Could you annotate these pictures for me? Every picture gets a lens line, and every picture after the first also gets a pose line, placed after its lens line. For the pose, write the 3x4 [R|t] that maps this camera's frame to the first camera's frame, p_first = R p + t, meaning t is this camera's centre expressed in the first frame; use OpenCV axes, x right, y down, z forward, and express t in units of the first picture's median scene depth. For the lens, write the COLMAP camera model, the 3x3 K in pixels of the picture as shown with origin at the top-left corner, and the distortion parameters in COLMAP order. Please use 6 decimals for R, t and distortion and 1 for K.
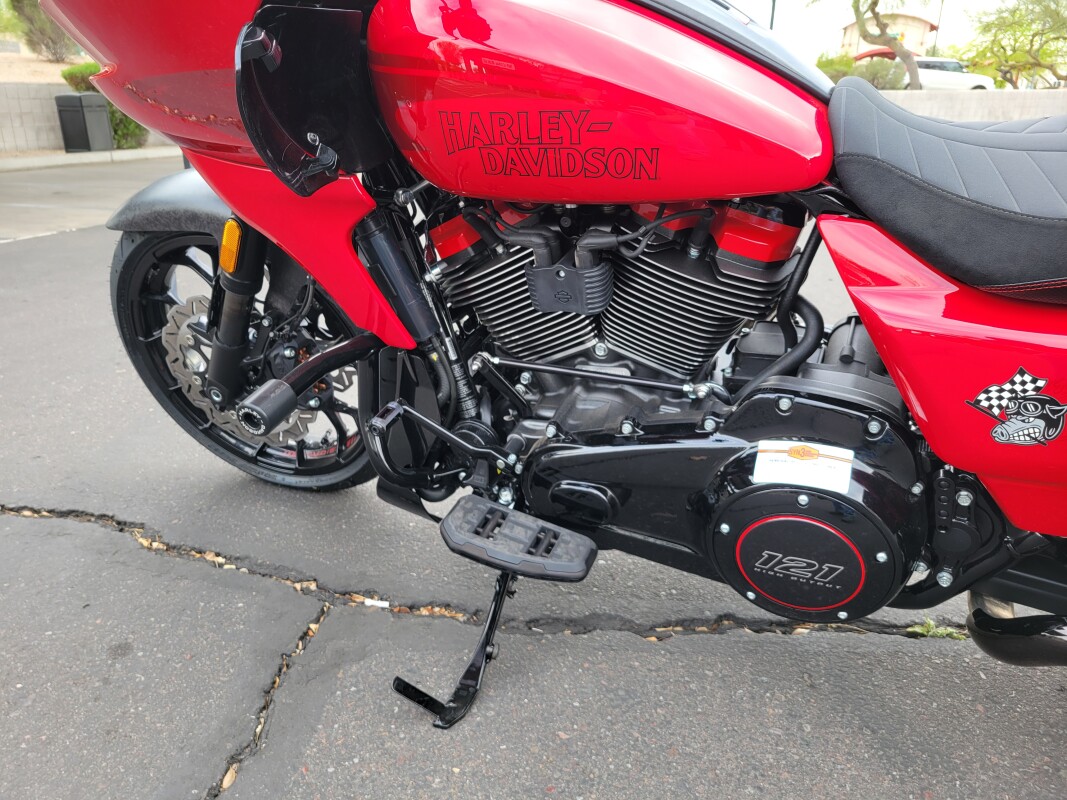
lens RADIAL K [[776.0, 0, 533.5], [0, 776.0, 400.0], [0, 0, 1]] dist [0.016408, 0.001862]
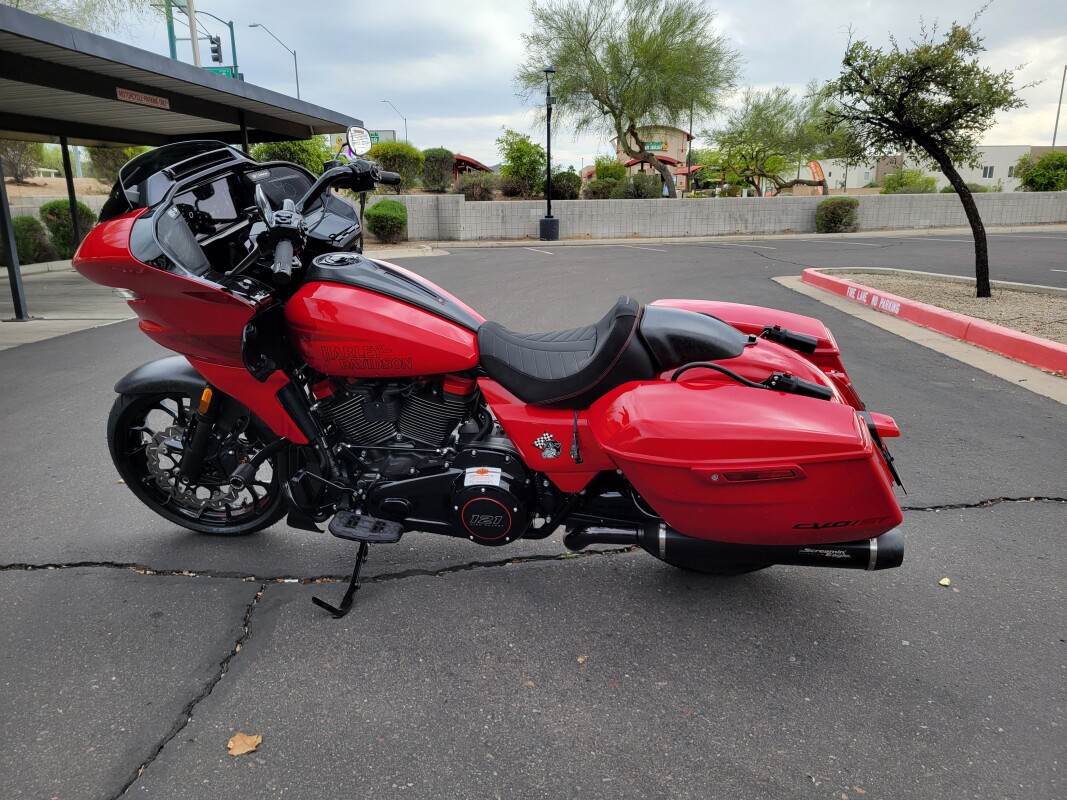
lens RADIAL K [[776.0, 0, 533.5], [0, 776.0, 400.0], [0, 0, 1]] dist [0.016408, 0.001862]
pose [[0.972387, -0.072664, 0.221772, -0.020040], [0.096447, 0.990466, -0.098359, 0.080233], [-0.212510, 0.117032, 0.970125, -1.155492]]
